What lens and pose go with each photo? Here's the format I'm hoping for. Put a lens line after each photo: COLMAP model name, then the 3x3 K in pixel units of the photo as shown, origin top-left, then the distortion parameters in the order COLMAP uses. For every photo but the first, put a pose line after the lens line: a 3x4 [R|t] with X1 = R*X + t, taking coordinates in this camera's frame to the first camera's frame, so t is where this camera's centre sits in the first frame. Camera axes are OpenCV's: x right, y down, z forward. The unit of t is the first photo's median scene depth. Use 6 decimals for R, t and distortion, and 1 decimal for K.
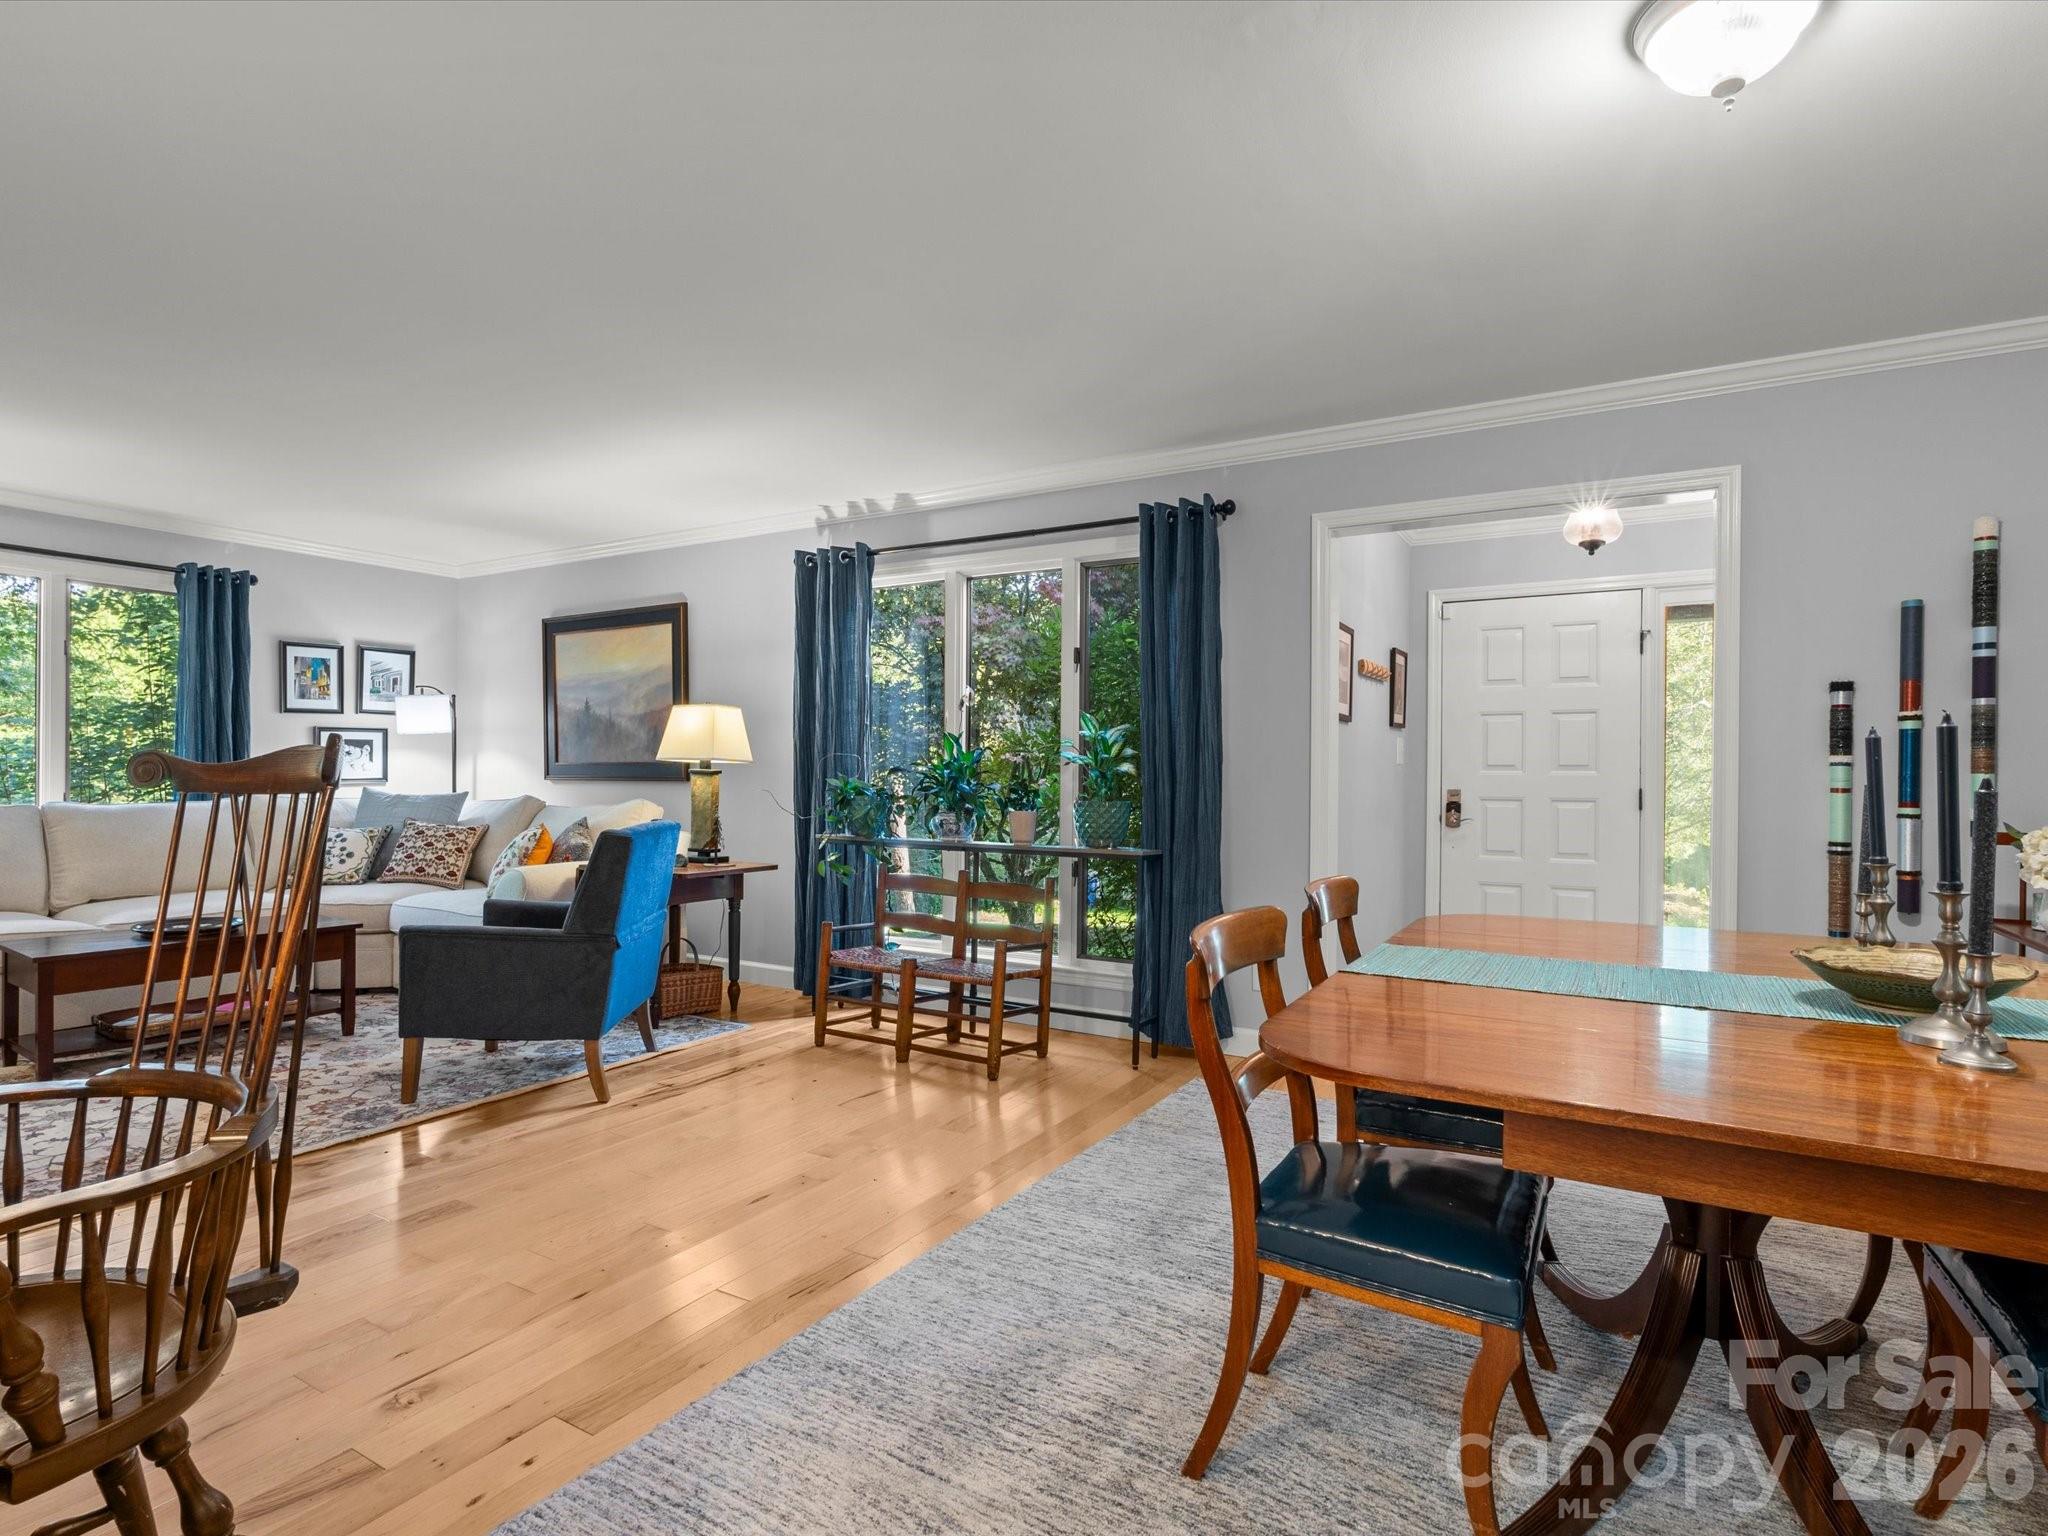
lens RADIAL K [[1068.6, 0, 1024.0], [0, 1068.6, 776.0], [0, 0, 1]] dist [-0.012207, 0.001276]
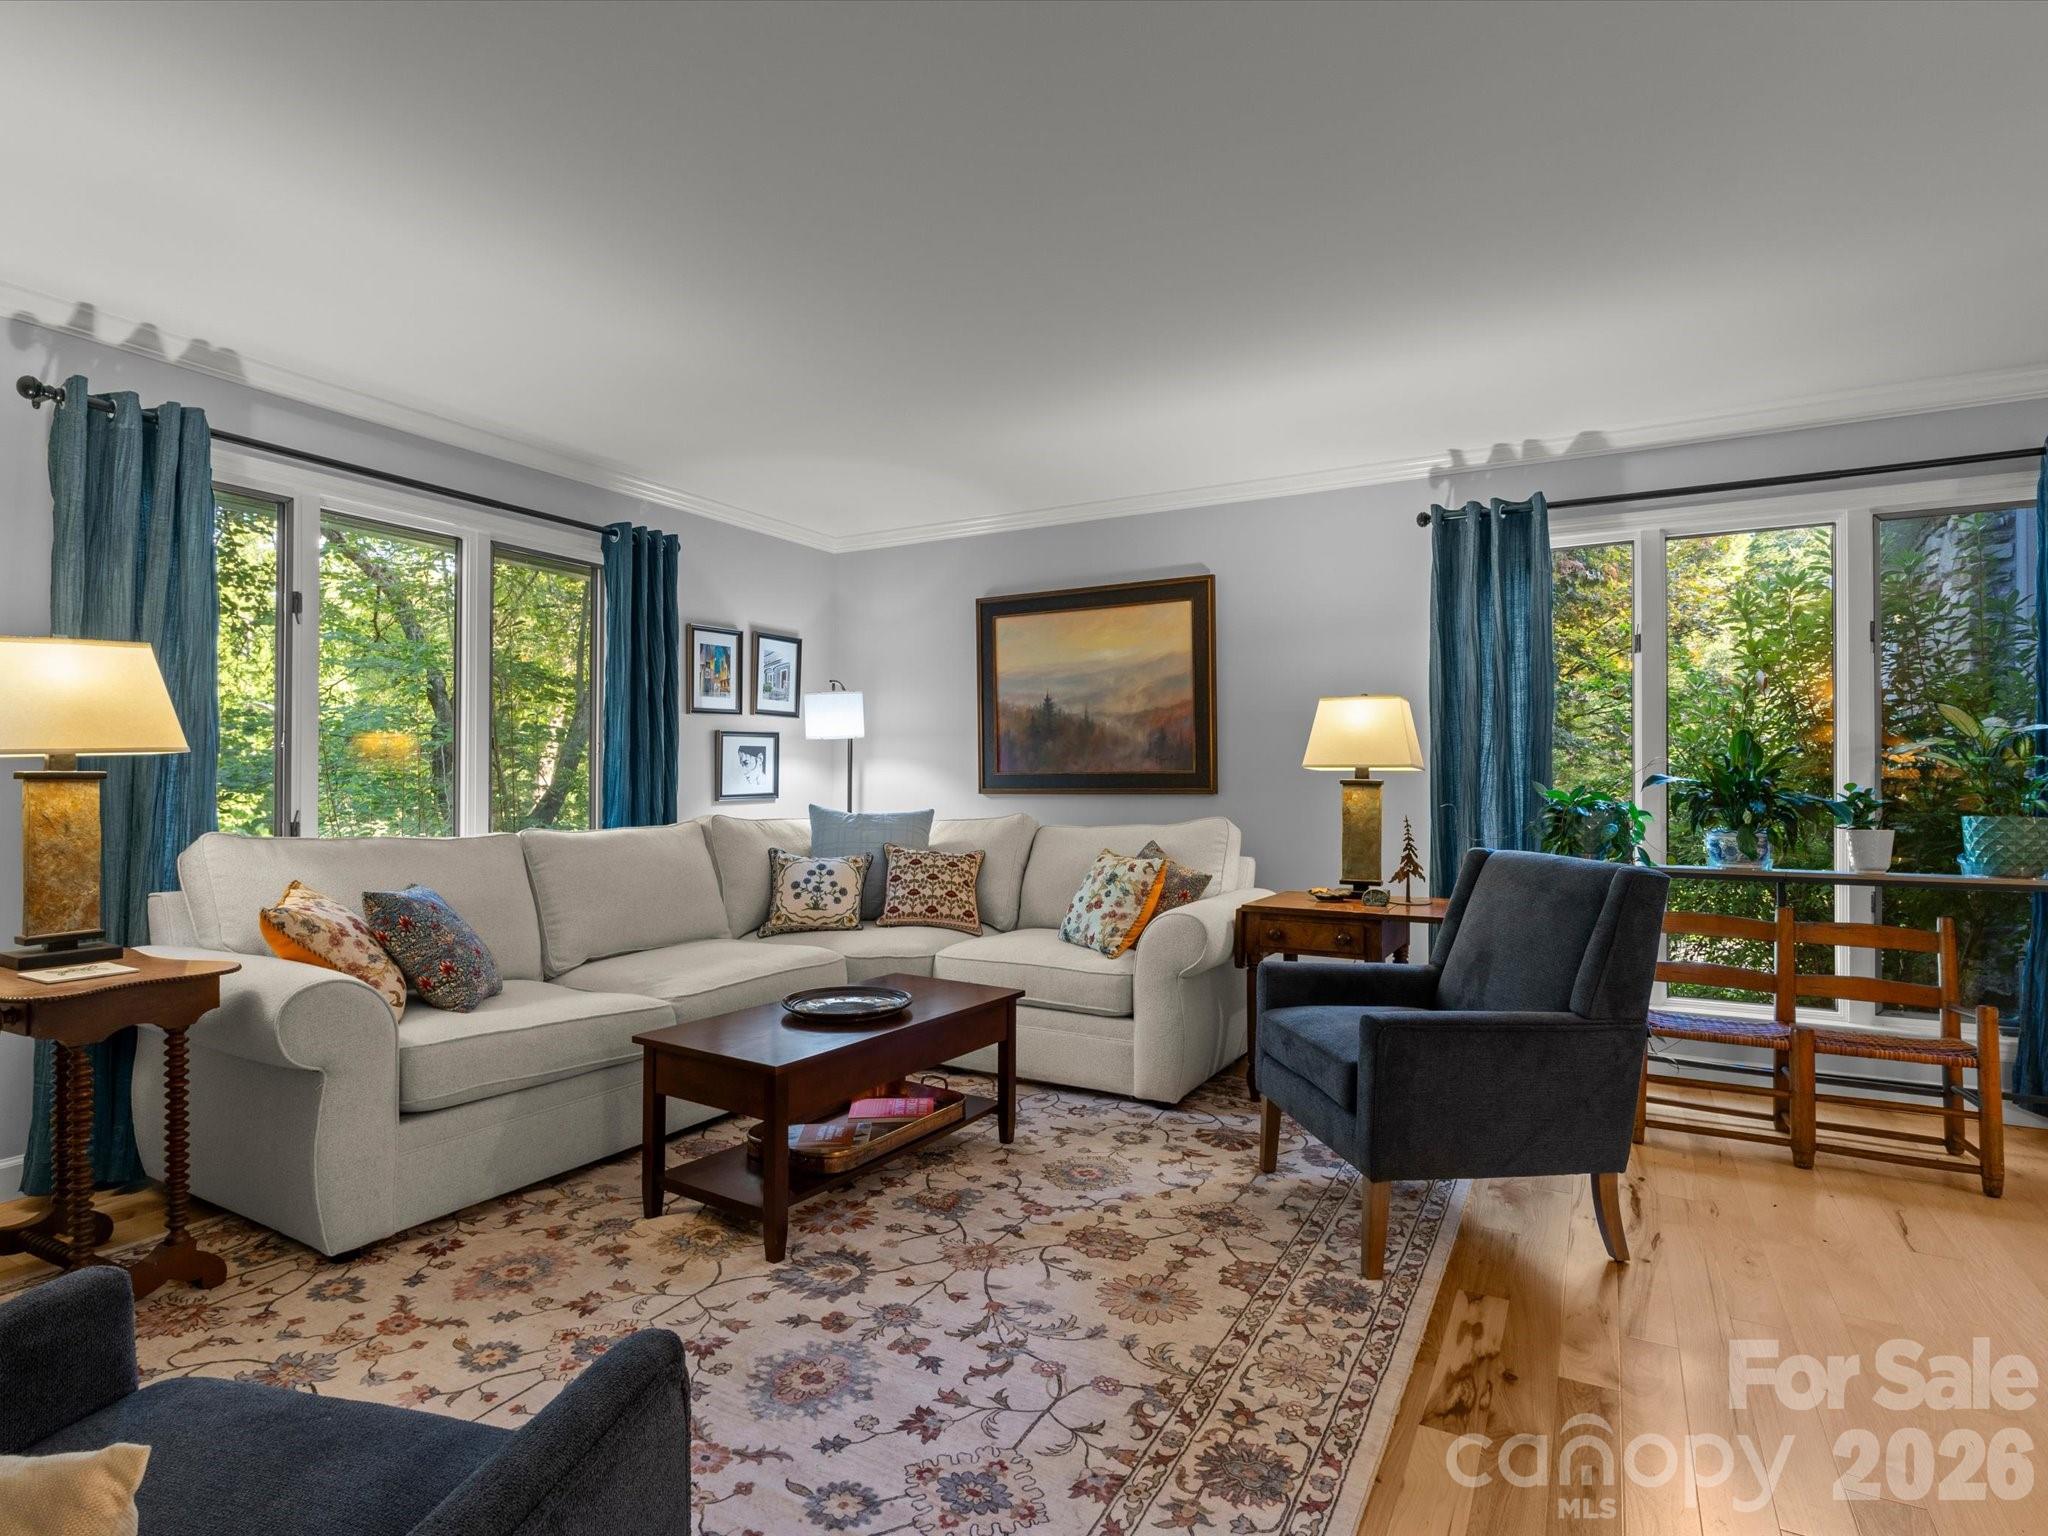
lens RADIAL K [[1068.6, 0, 1020.9], [0, 1068.6, 764.6], [0, 0, 1]] dist [-0.012207, 0.001276]
pose [[0.999524, -0.006917, 0.030065, -0.473247], [0.007511, 0.999778, -0.019694, -0.002739], [-0.029922, 0.019911, 0.999354, 0.186424]]
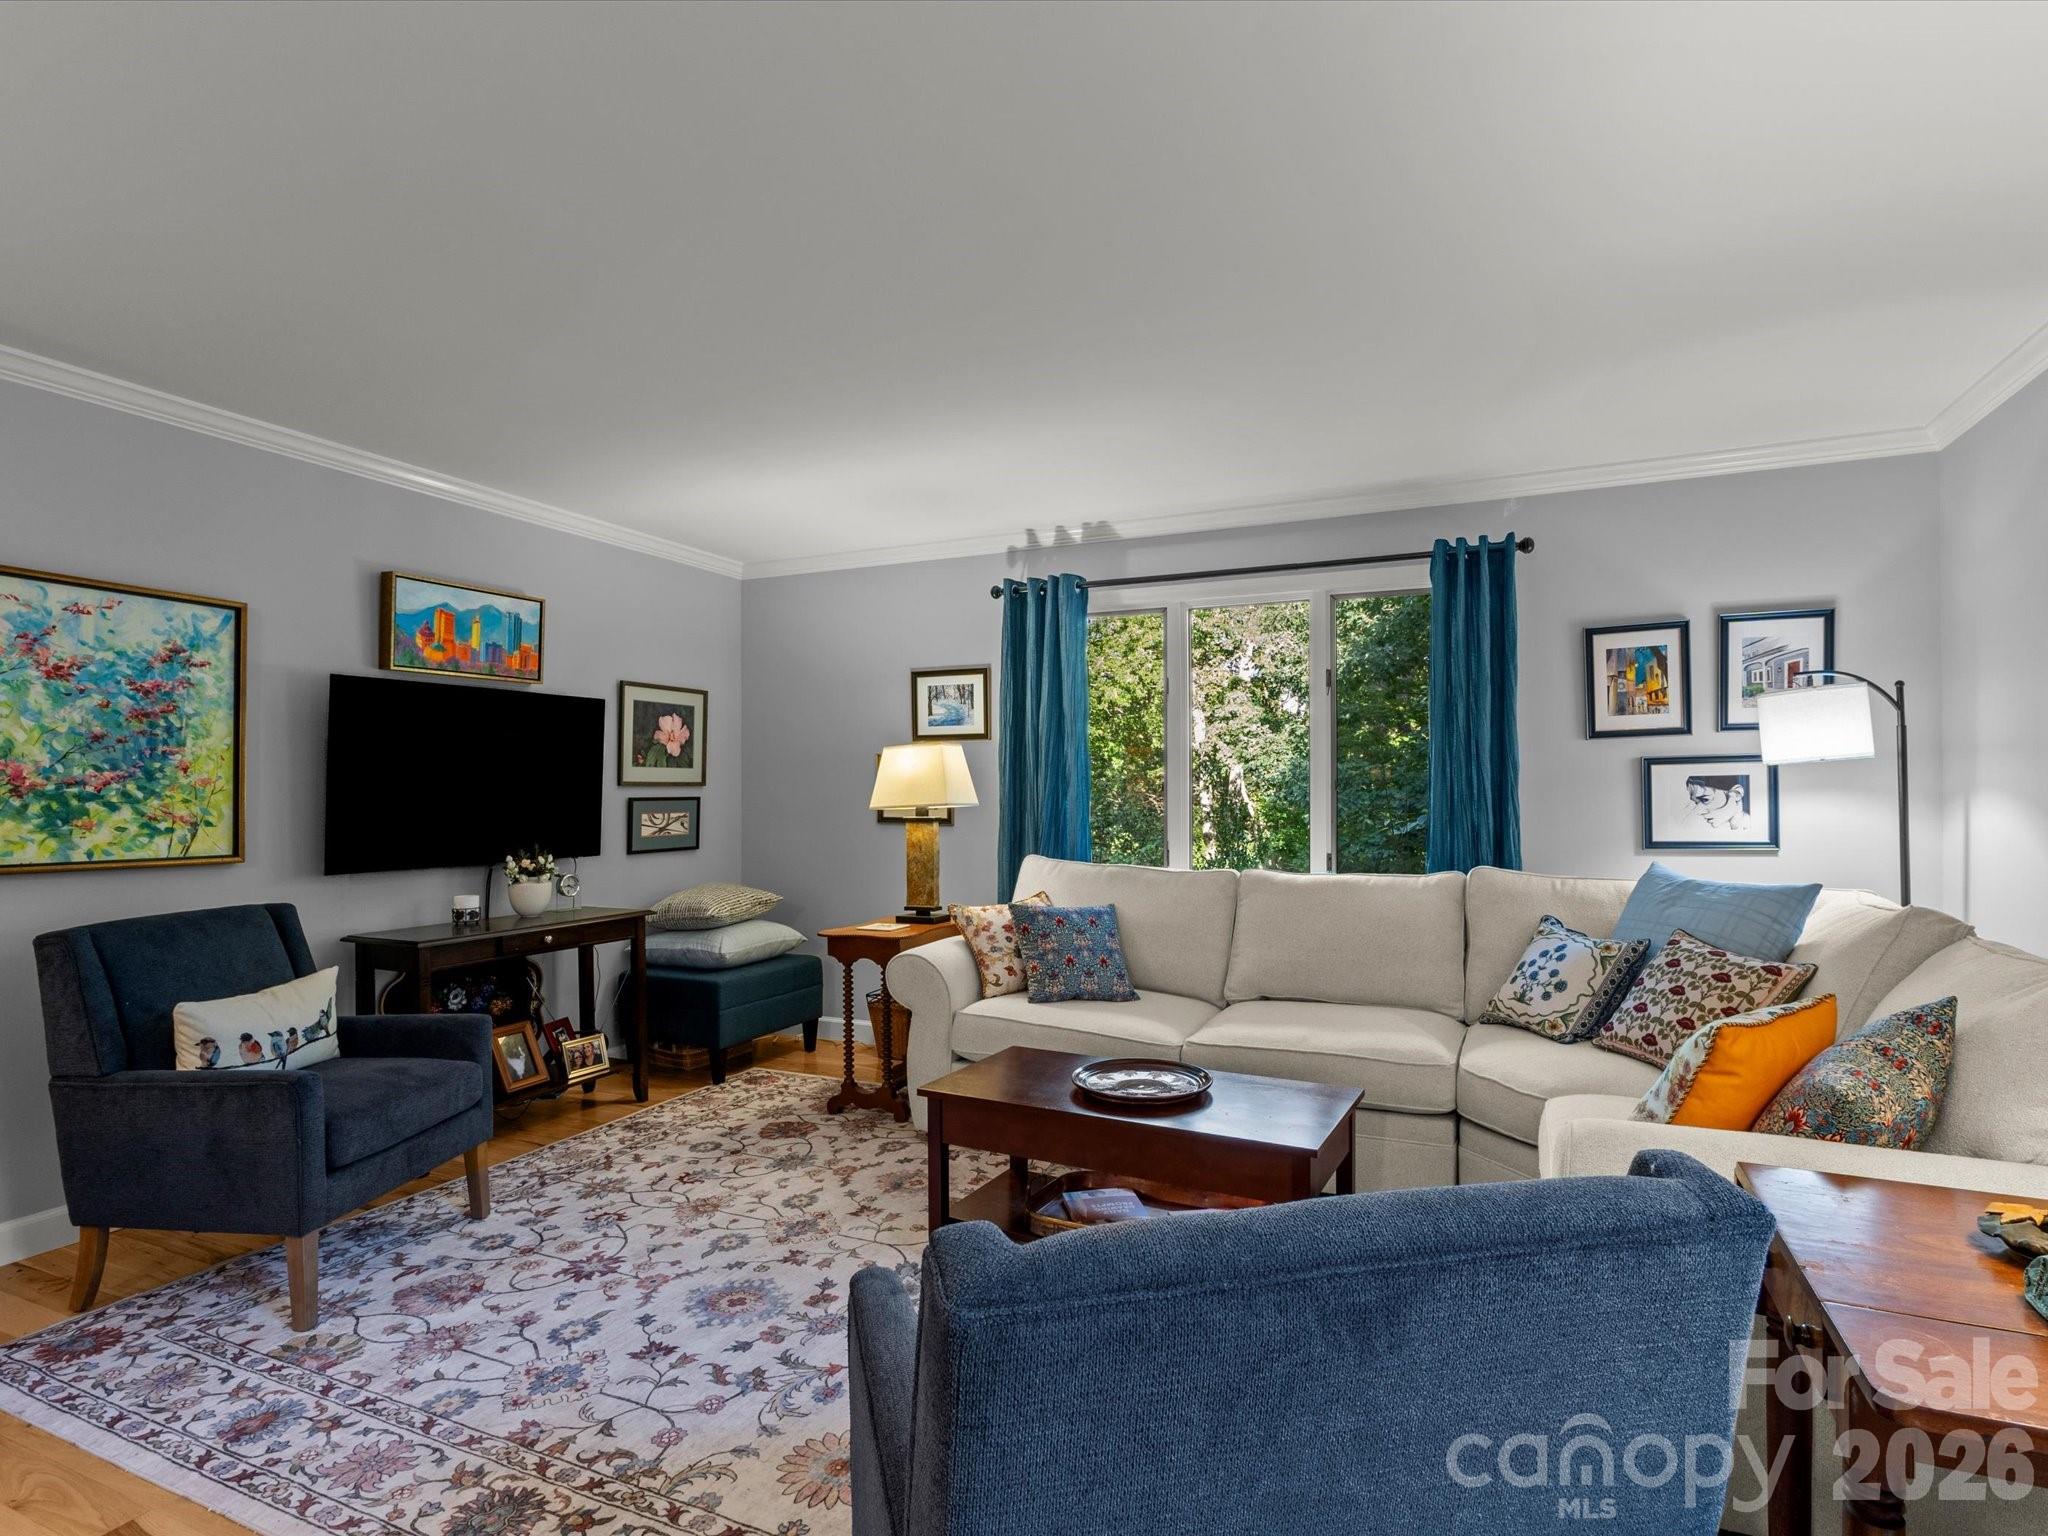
lens RADIAL K [[1068.6, 0, 1019.9], [0, 1068.6, 785.6], [0, 0, 1]] dist [-0.012207, 0.001276]
pose [[0.104583, -0.011950, -0.994444, -0.088165], [0.000292, 0.999928, -0.011985, -0.023292], [0.994516, 0.000963, 0.104579, 0.588474]]
